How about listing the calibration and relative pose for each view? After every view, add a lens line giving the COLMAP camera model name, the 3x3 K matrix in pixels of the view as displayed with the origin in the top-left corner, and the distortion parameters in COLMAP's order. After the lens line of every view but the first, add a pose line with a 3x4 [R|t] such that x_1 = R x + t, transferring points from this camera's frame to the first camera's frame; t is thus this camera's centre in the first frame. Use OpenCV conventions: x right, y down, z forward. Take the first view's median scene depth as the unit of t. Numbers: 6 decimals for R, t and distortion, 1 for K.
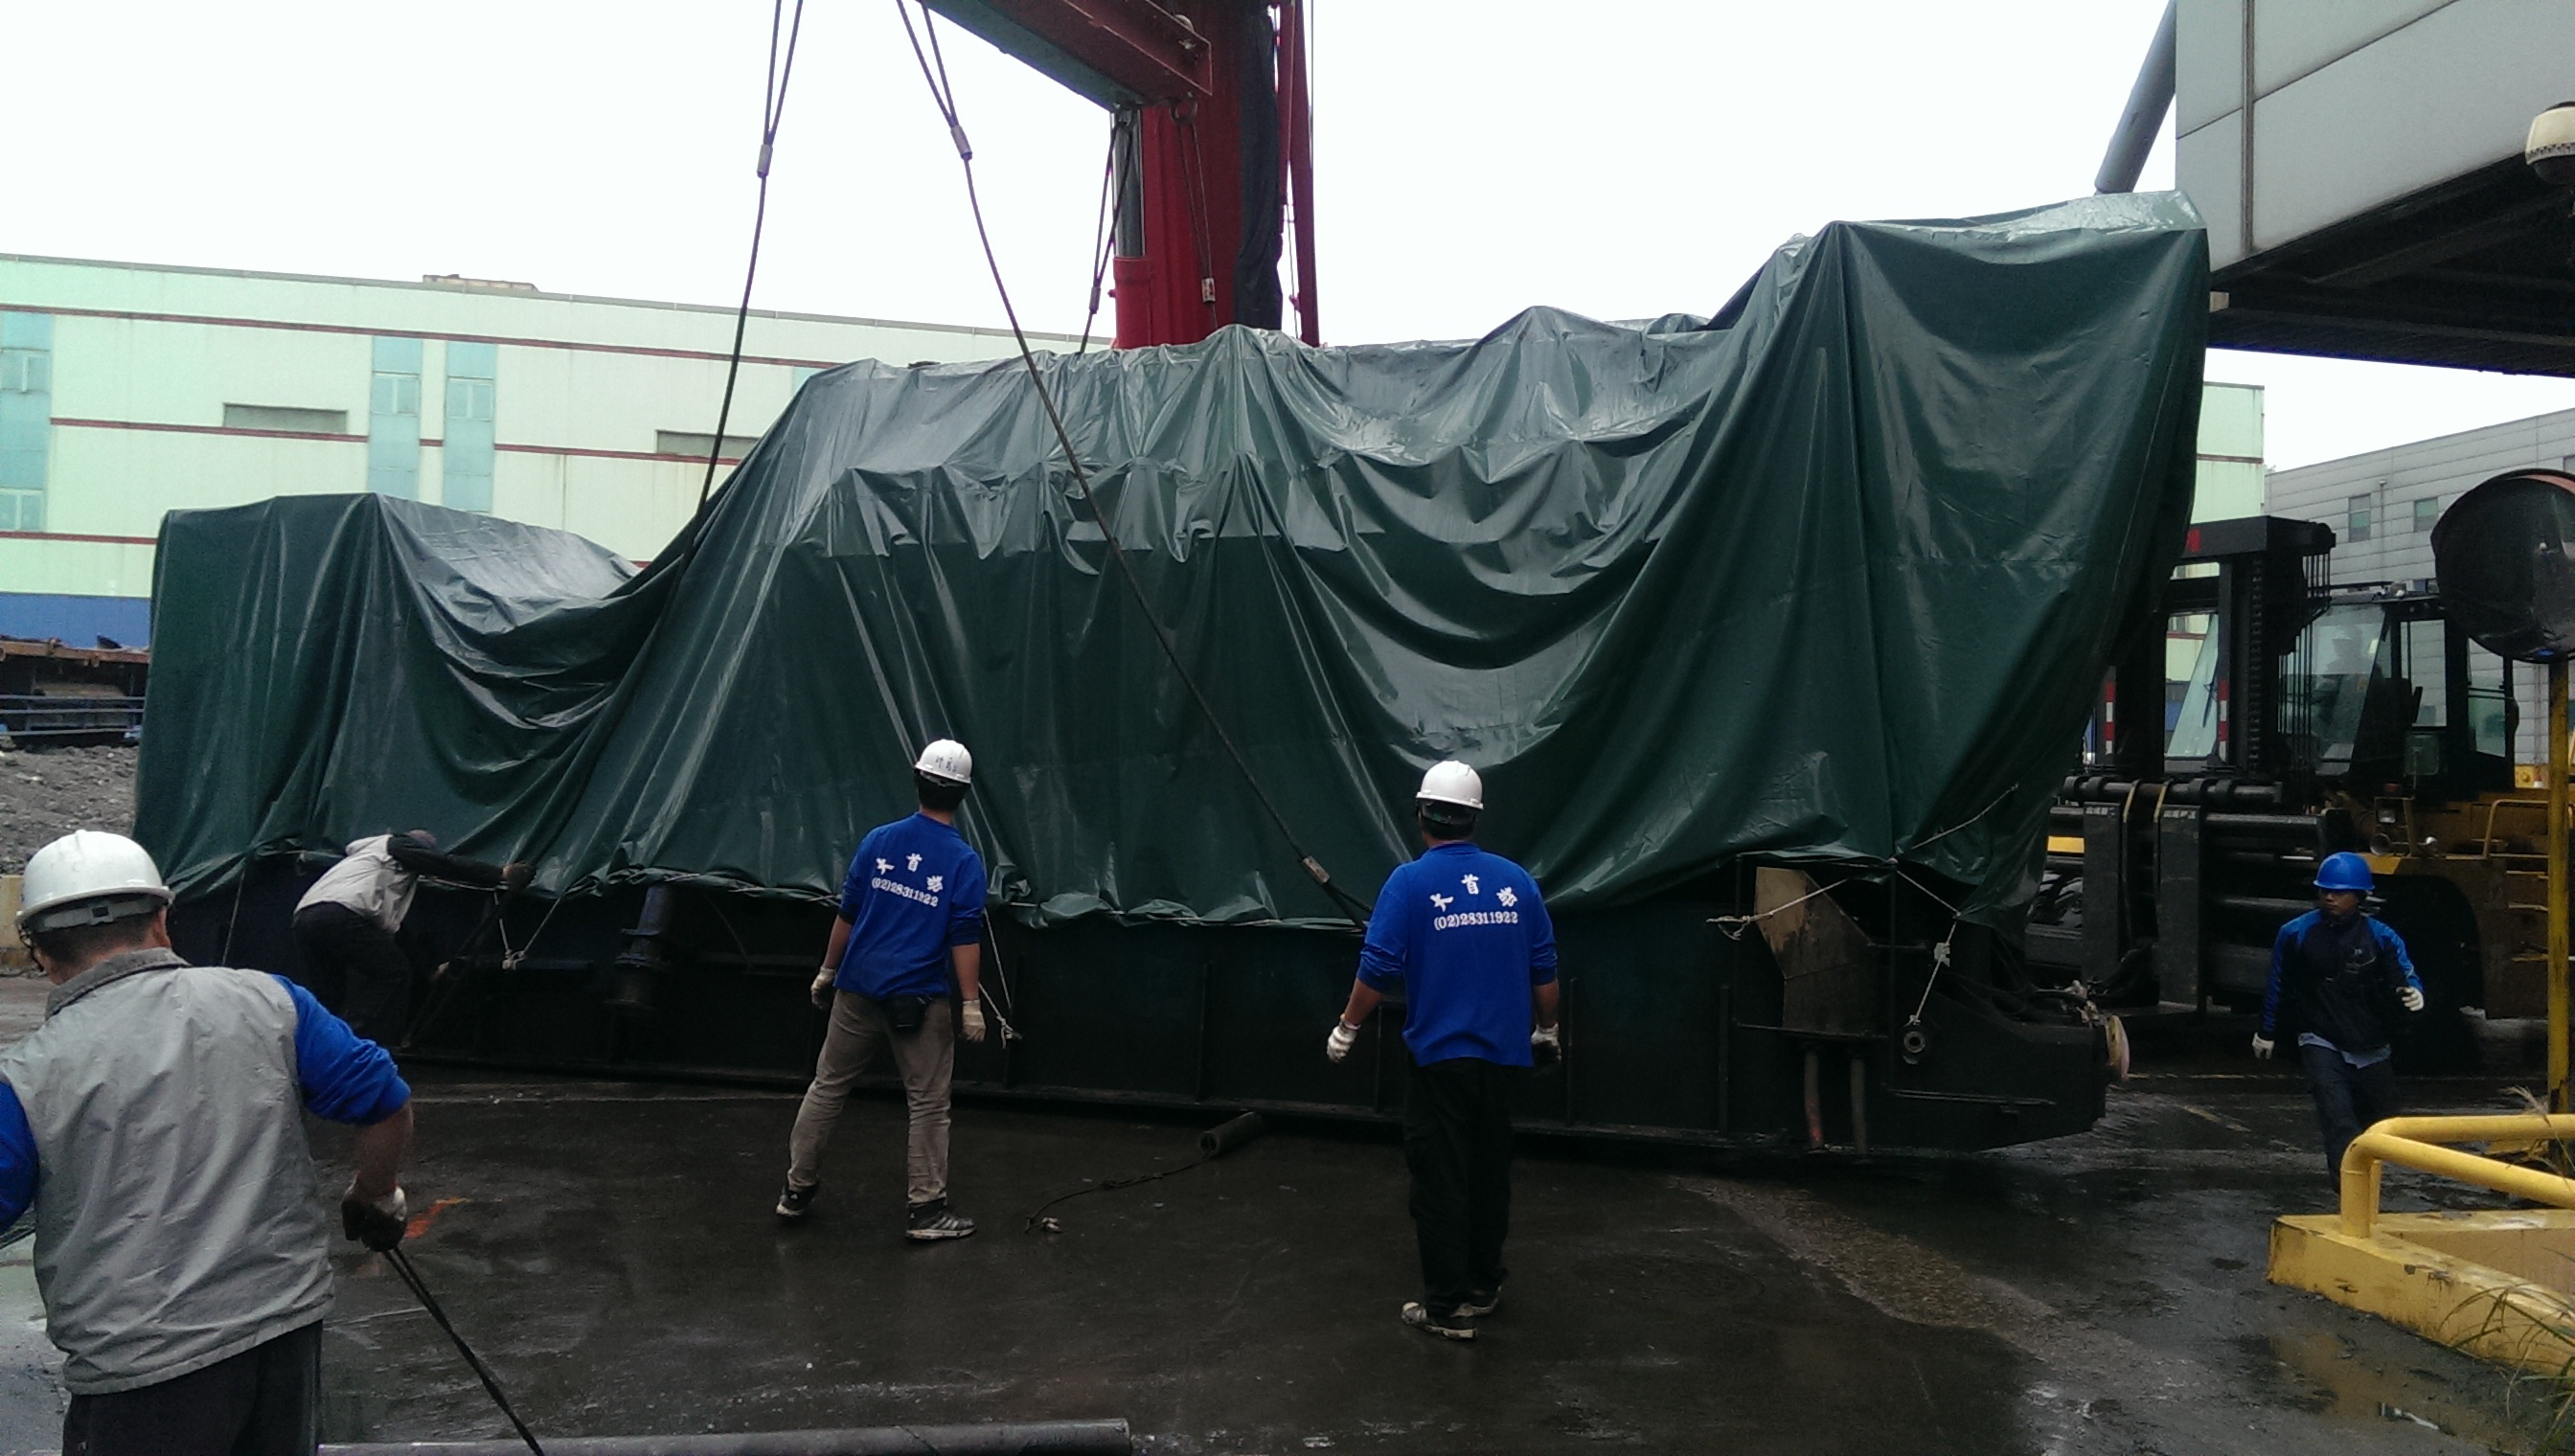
lens RADIAL K [[2082.6, 0, 1287.5], [0, 2082.6, 728.0], [0, 0, 1]] dist [0.002768, -0.002982]
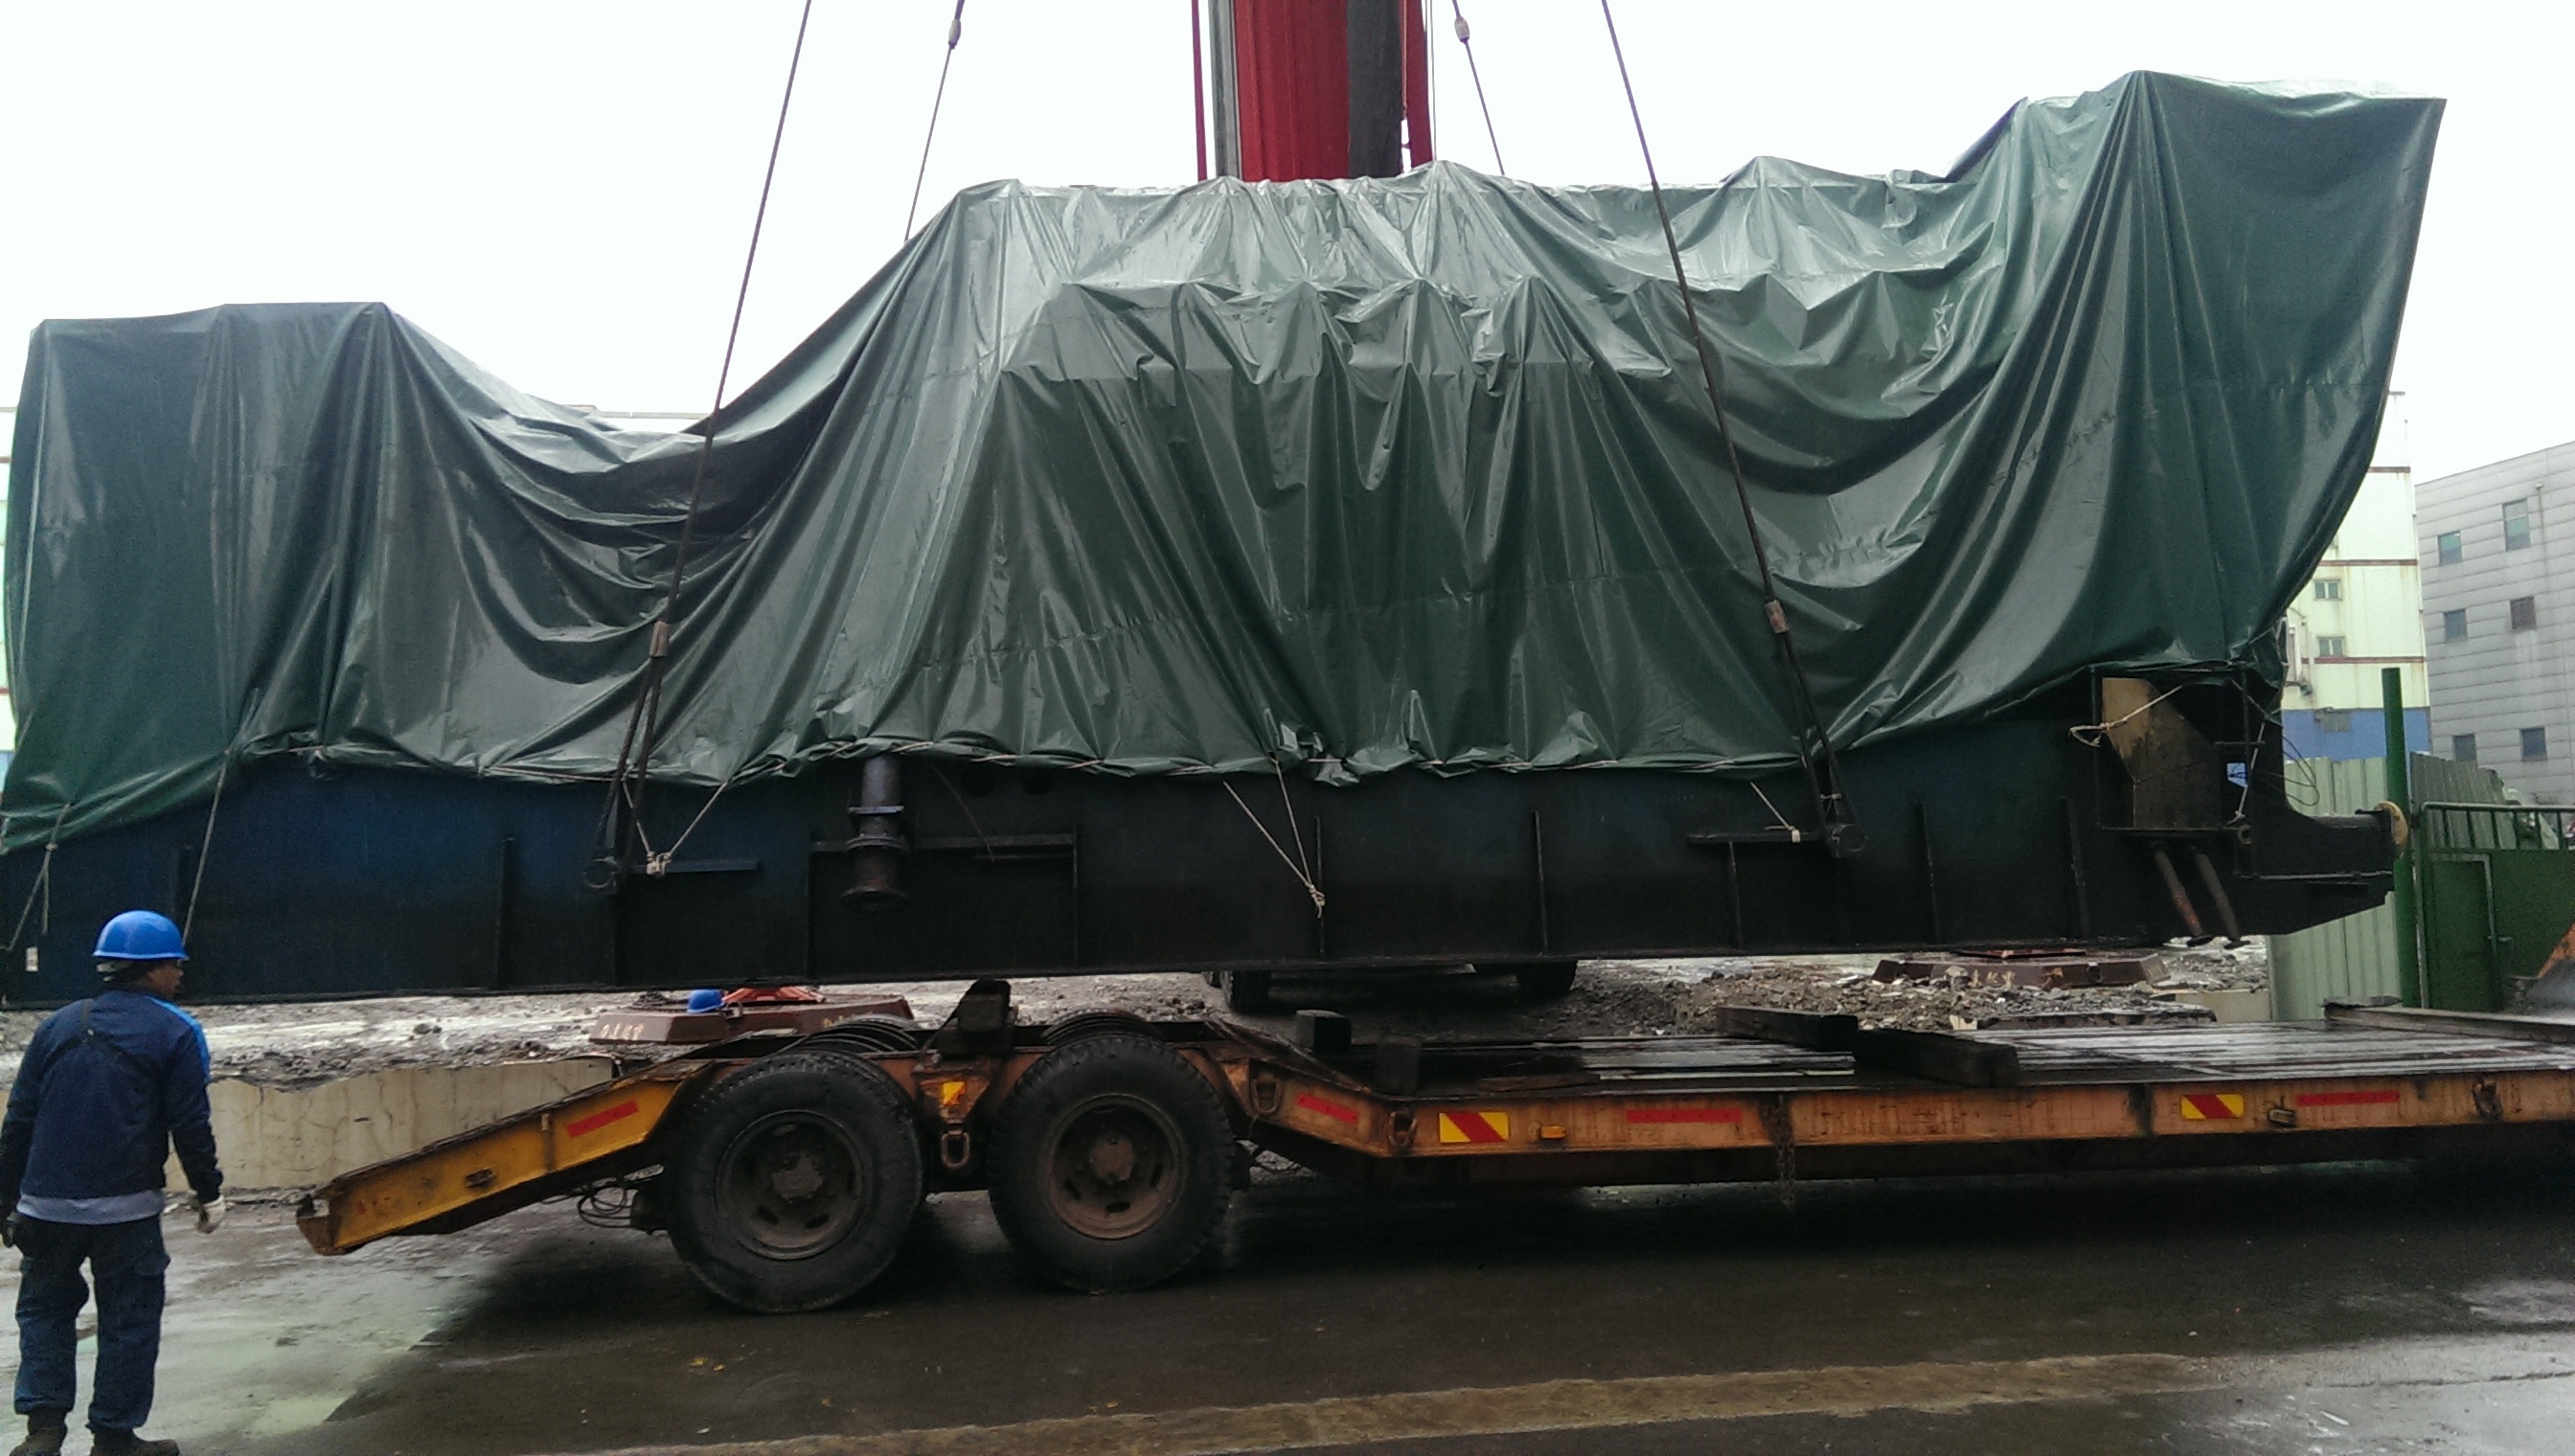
lens RADIAL K [[2082.6, 0, 1287.5], [0, 2082.6, 728.0], [0, 0, 1]] dist [0.002768, -0.002982]
pose [[0.929964, -0.020926, 0.367055, -0.473506], [0.030216, 0.999352, -0.019580, 0.087808], [-0.366407, 0.029300, 0.929993, 0.156964]]
